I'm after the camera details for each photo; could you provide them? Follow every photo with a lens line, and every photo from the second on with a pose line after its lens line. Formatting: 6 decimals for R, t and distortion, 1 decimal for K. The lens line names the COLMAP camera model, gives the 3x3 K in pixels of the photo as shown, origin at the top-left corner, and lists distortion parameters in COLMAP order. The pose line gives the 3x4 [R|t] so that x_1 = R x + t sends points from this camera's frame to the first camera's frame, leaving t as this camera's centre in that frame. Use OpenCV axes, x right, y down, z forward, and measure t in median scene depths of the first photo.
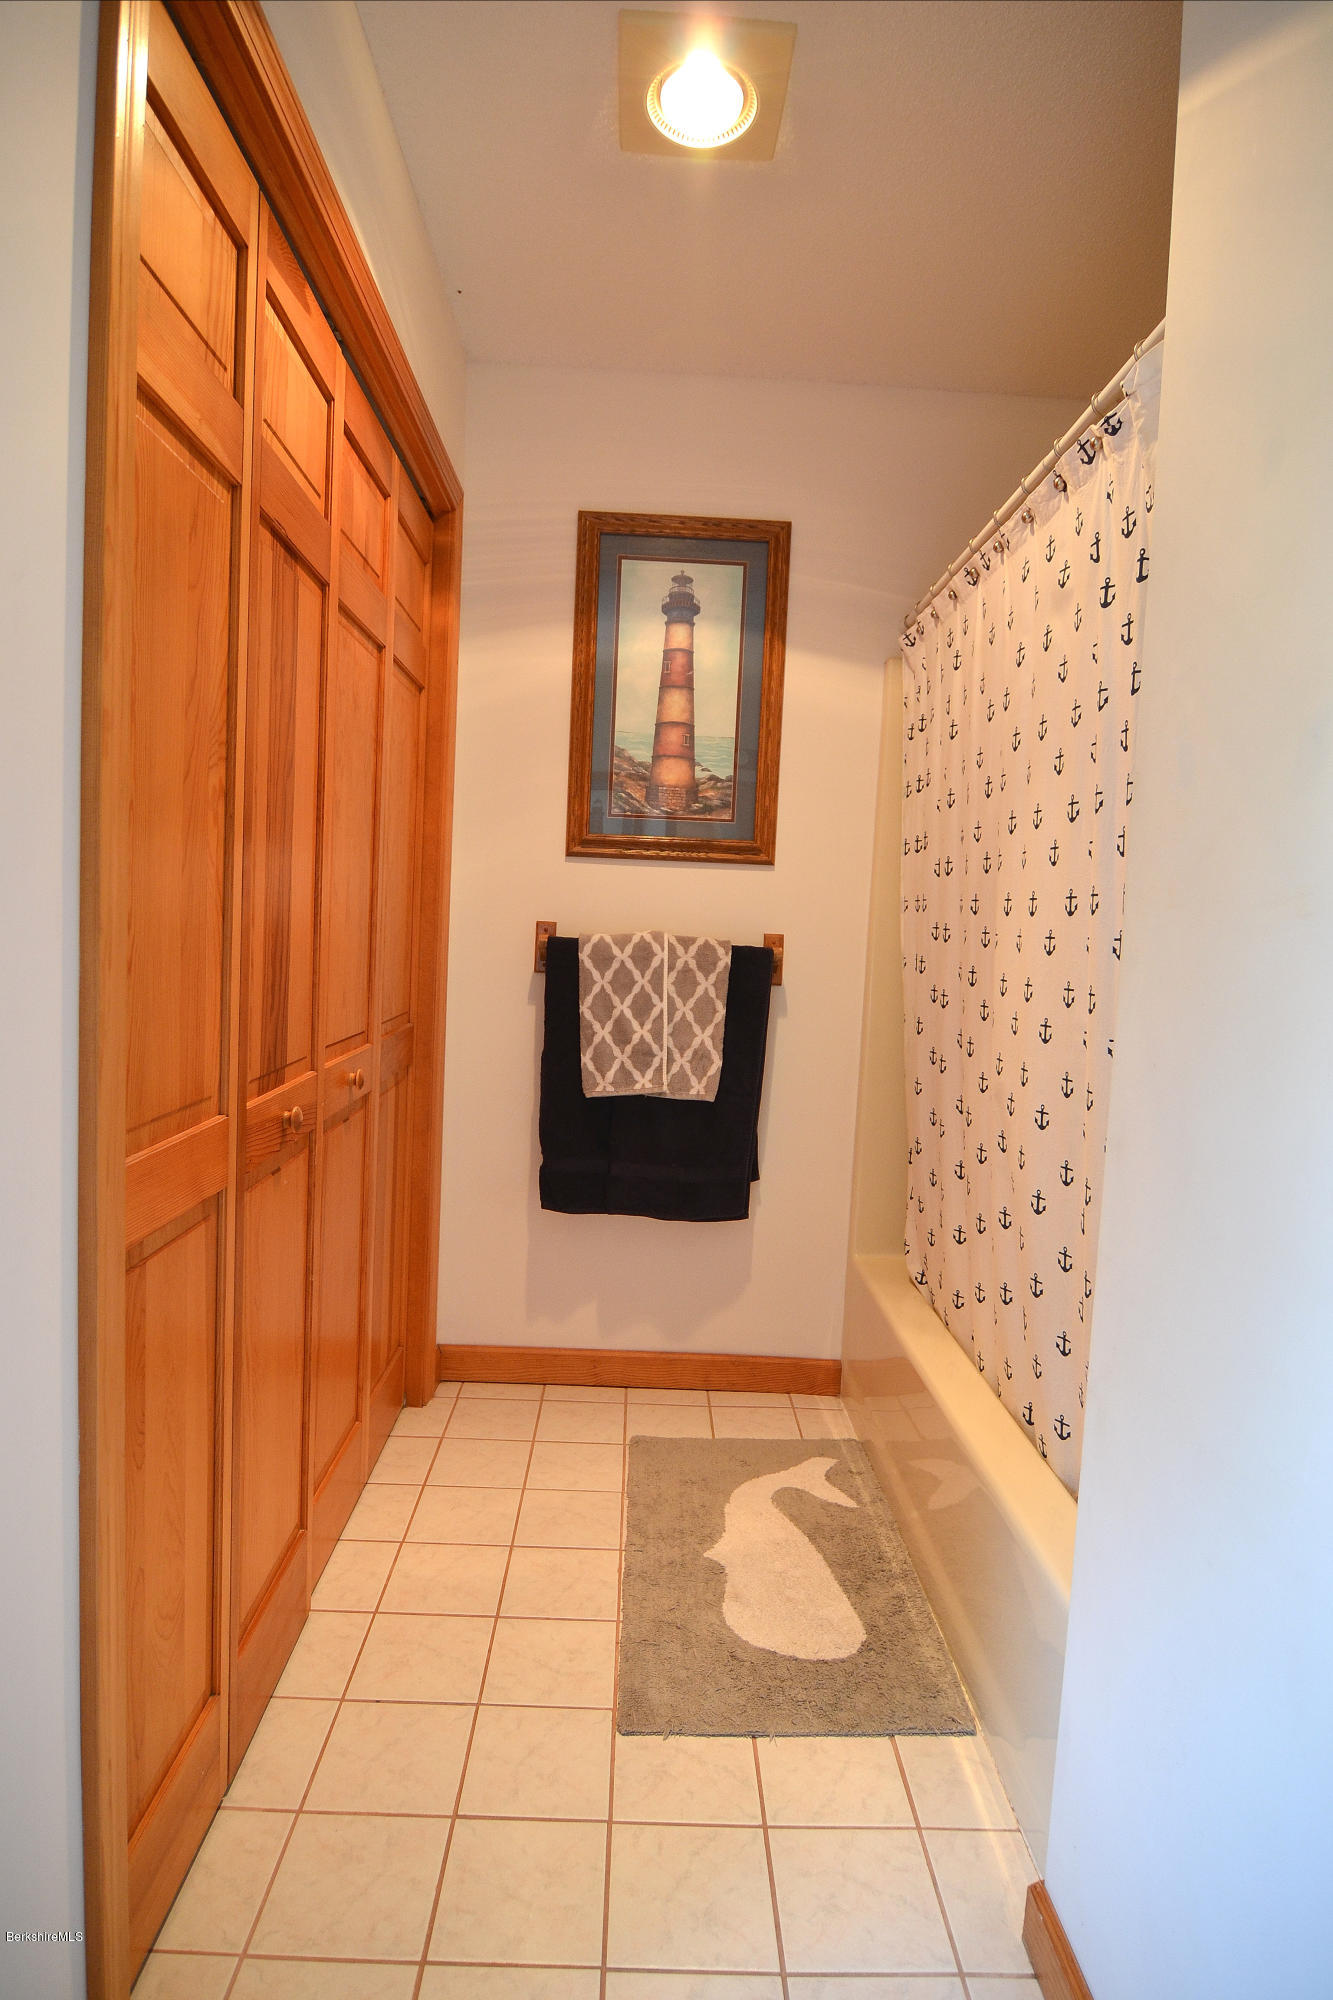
lens RADIAL K [[1112.8, 0, 656.2], [0, 1112.8, 989.7], [0, 0, 1]] dist [-0.011770, -0.001903]
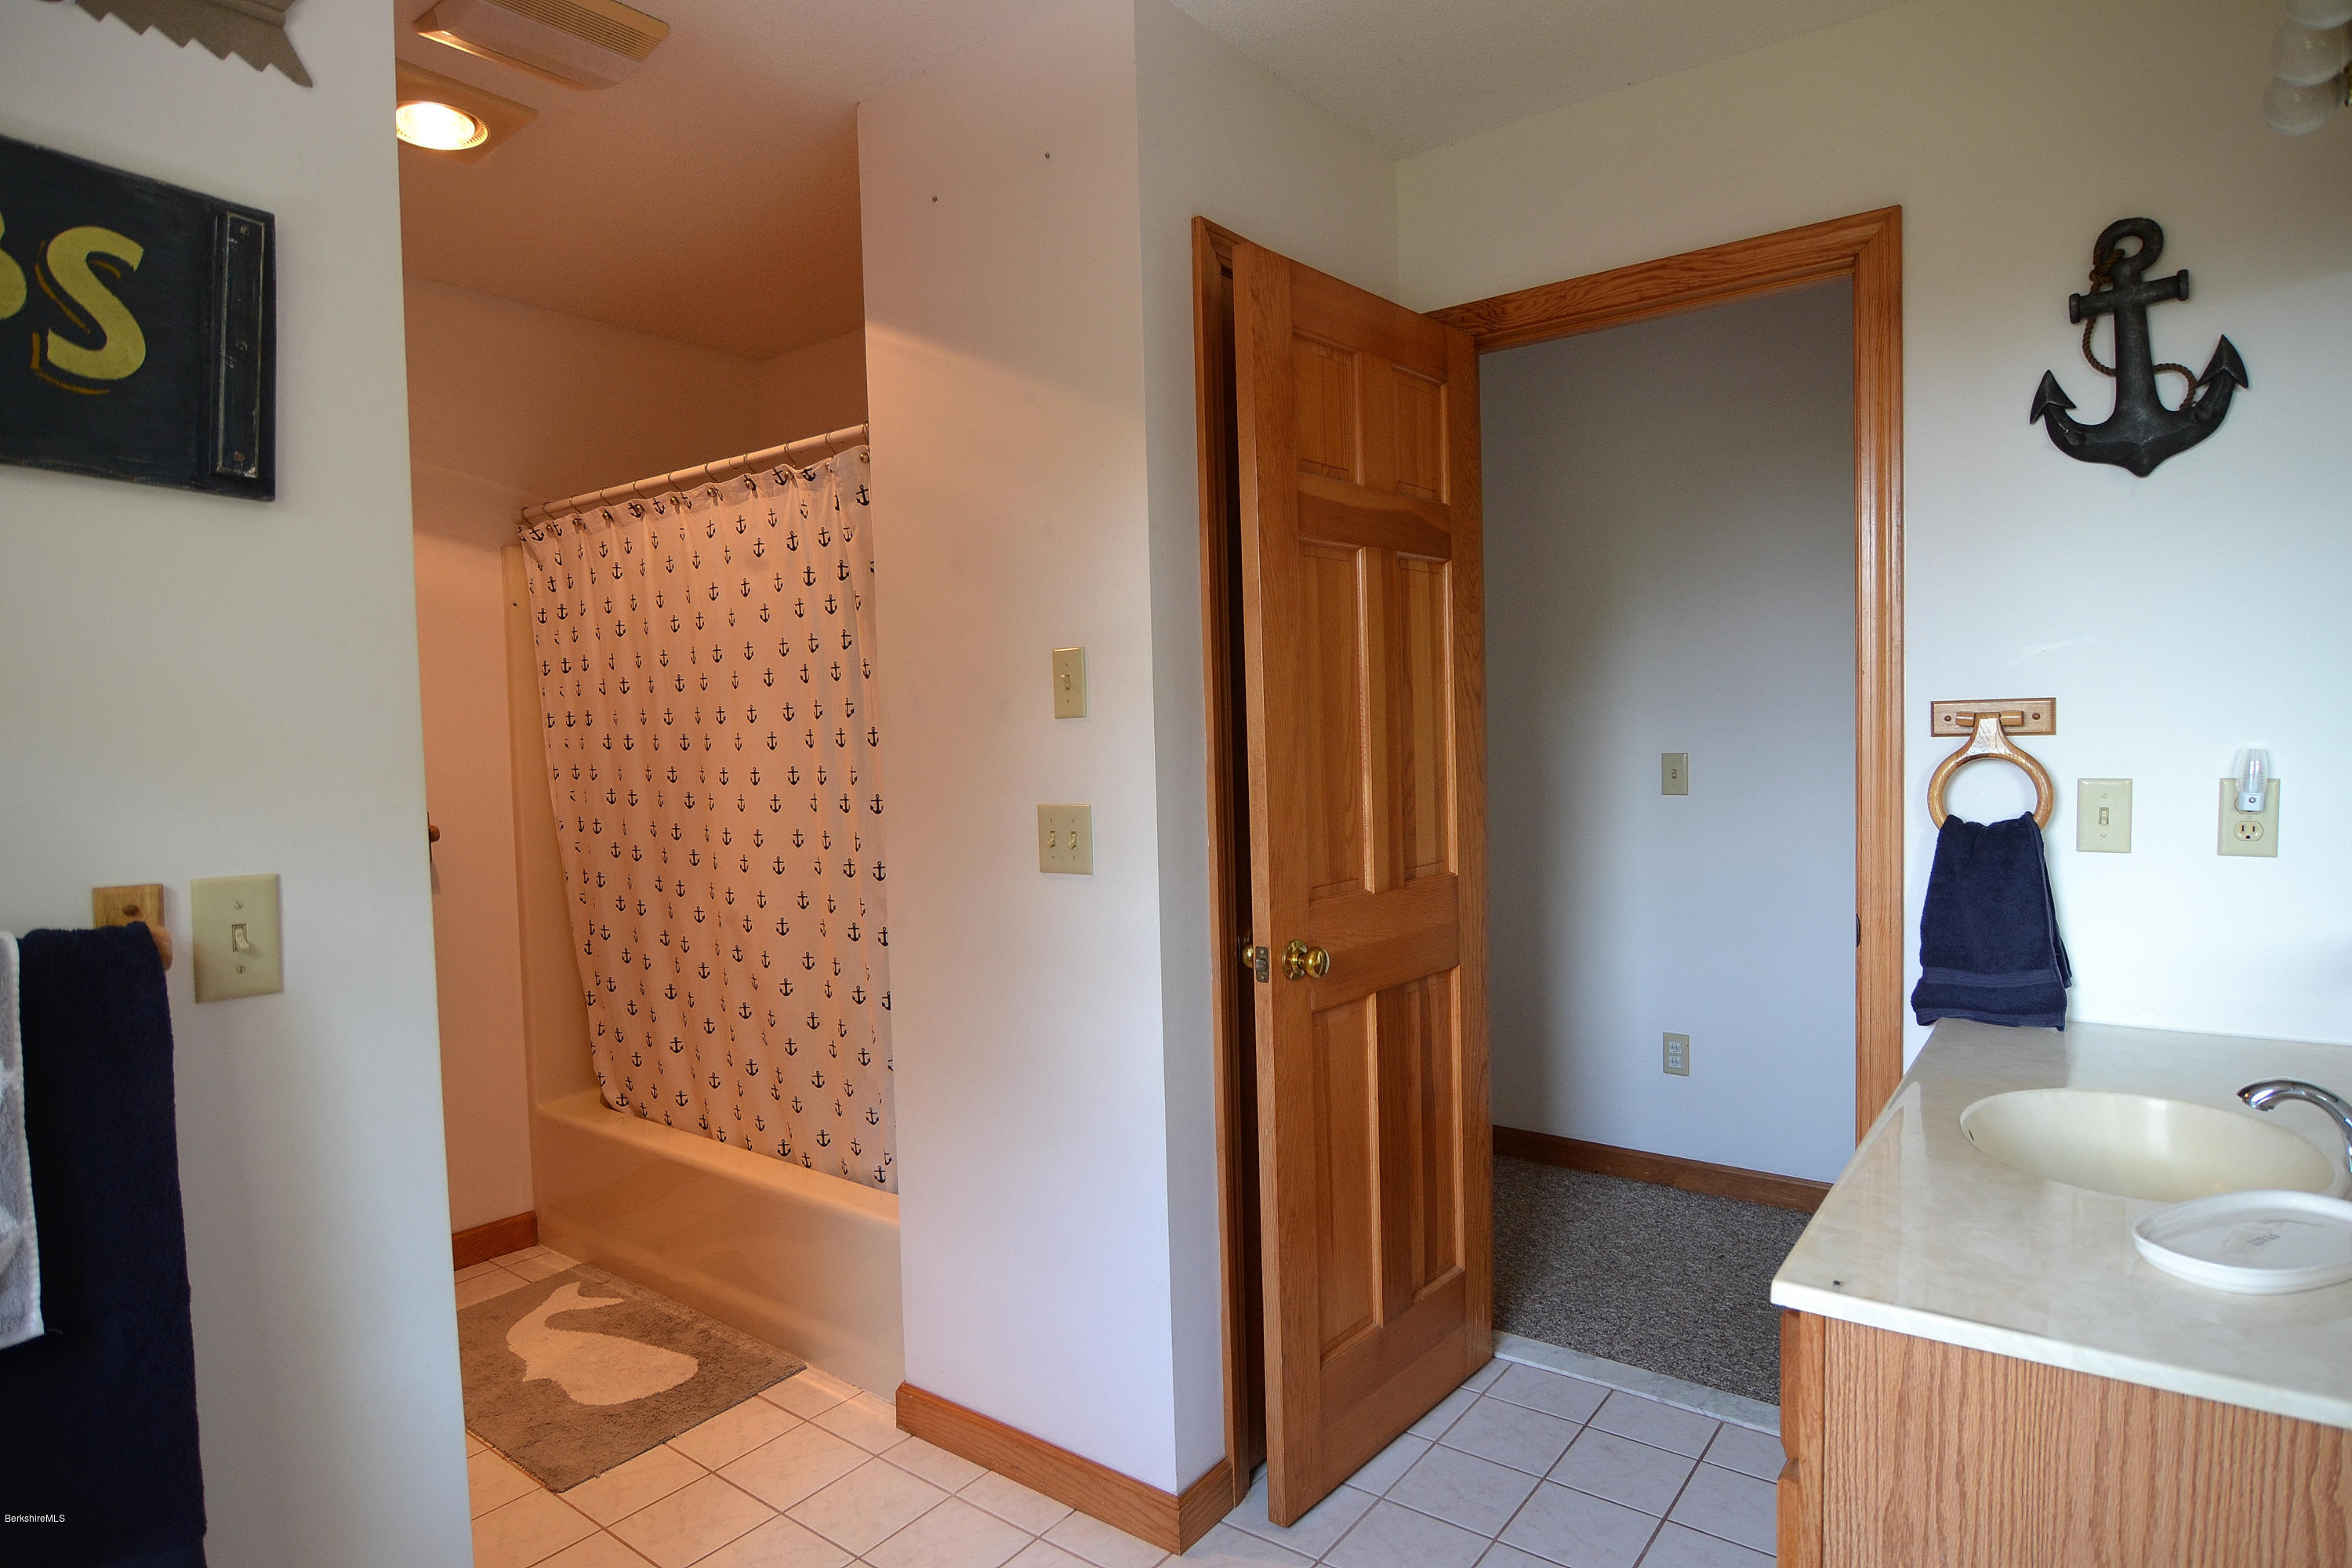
lens RADIAL K [[1308.6, 0, 1181.8], [0, 1308.6, 791.5], [0, 0, 1]] dist [-0.011770, -0.001903]
pose [[0.625984, -0.107522, 0.772388, -0.473242], [0.112881, 0.992511, 0.046680, -0.059899], [-0.771623, 0.057967, 0.633433, -0.355983]]
